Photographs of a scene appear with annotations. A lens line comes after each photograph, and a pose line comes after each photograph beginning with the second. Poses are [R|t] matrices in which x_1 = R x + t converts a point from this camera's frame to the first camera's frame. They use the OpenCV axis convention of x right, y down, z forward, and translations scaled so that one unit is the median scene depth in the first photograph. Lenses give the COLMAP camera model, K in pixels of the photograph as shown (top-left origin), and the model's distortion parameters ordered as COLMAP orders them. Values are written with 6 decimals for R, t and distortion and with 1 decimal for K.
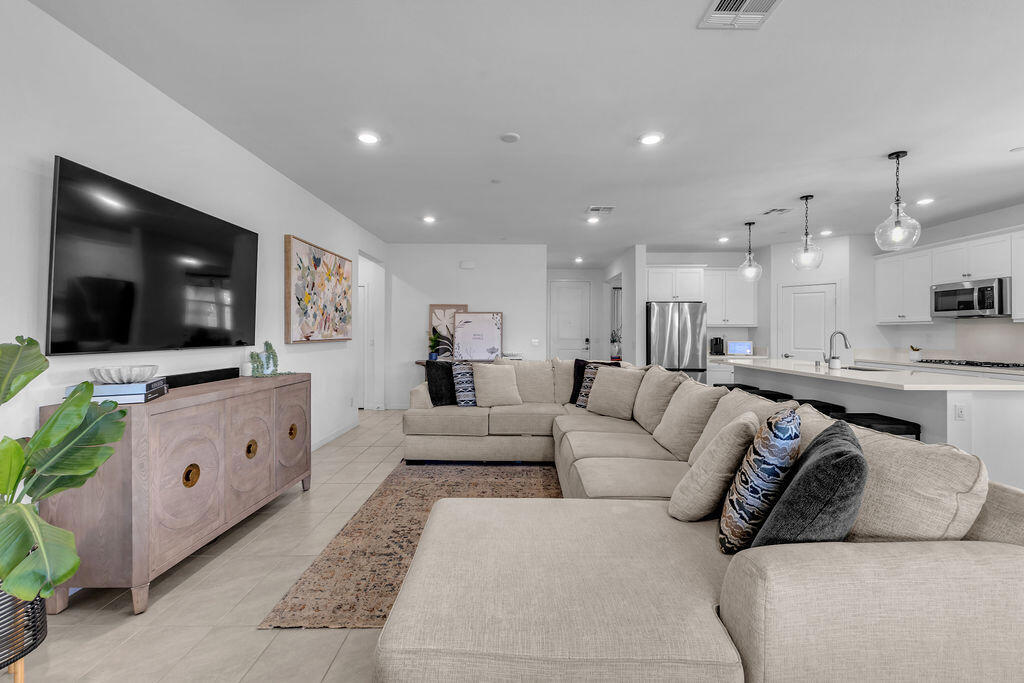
lens RADIAL K [[443.1, 0, 513.9], [0, 443.1, 335.5], [0, 0, 1]] dist [0.003480, 0.000952]
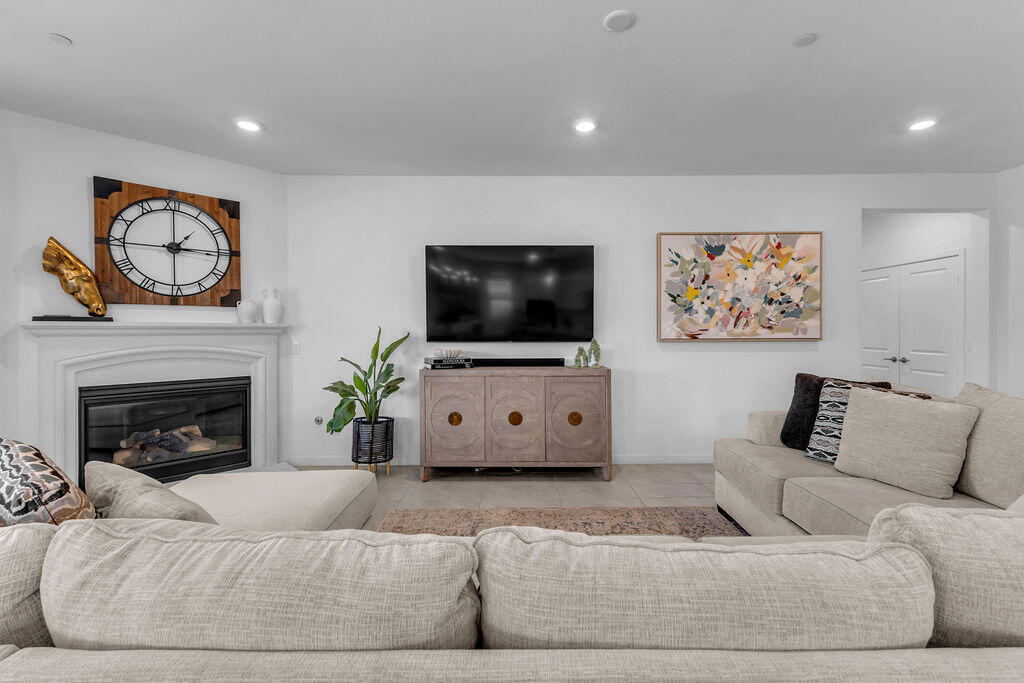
lens RADIAL K [[443.1, 0, 515.8], [0, 443.1, 332.3], [0, 0, 1]] dist [0.003480, 0.000952]
pose [[0.008585, 0.000272, -0.999963, 0.440734], [-0.004380, 0.999990, 0.000235, -0.000925], [0.999954, 0.004377, 0.008586, 0.594803]]
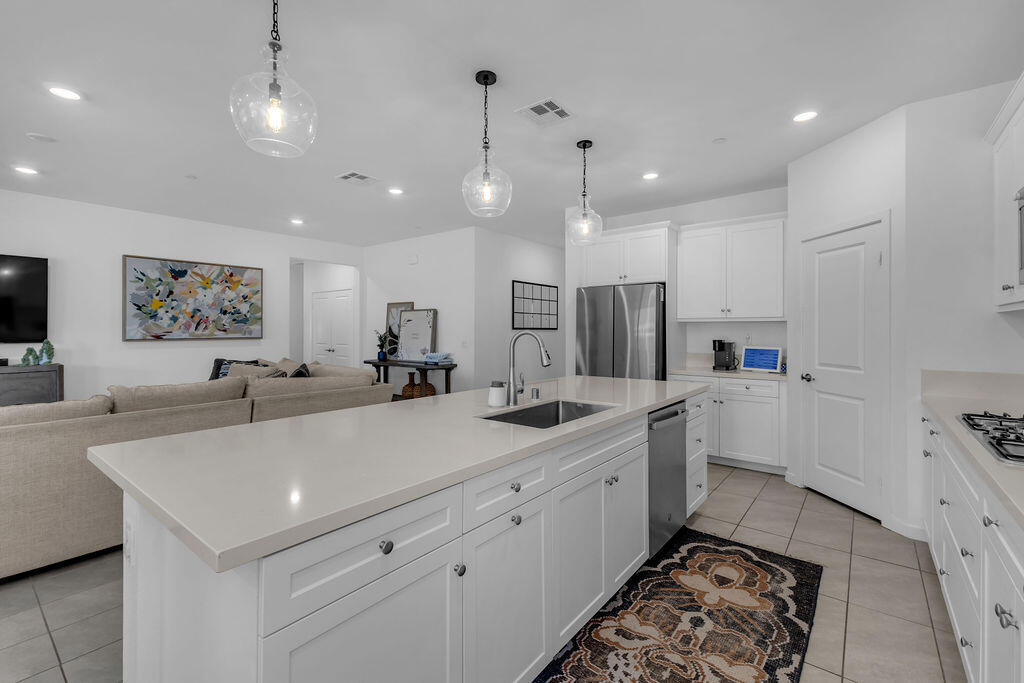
lens RADIAL K [[443.1, 0, 514.2], [0, 443.1, 328.9], [0, 0, 1]] dist [0.003480, 0.000952]
pose [[0.788673, -0.004609, -0.614795, 1.016250], [-0.001664, 0.999952, -0.009631, -0.005805], [0.614810, 0.008619, 0.788628, 0.611401]]
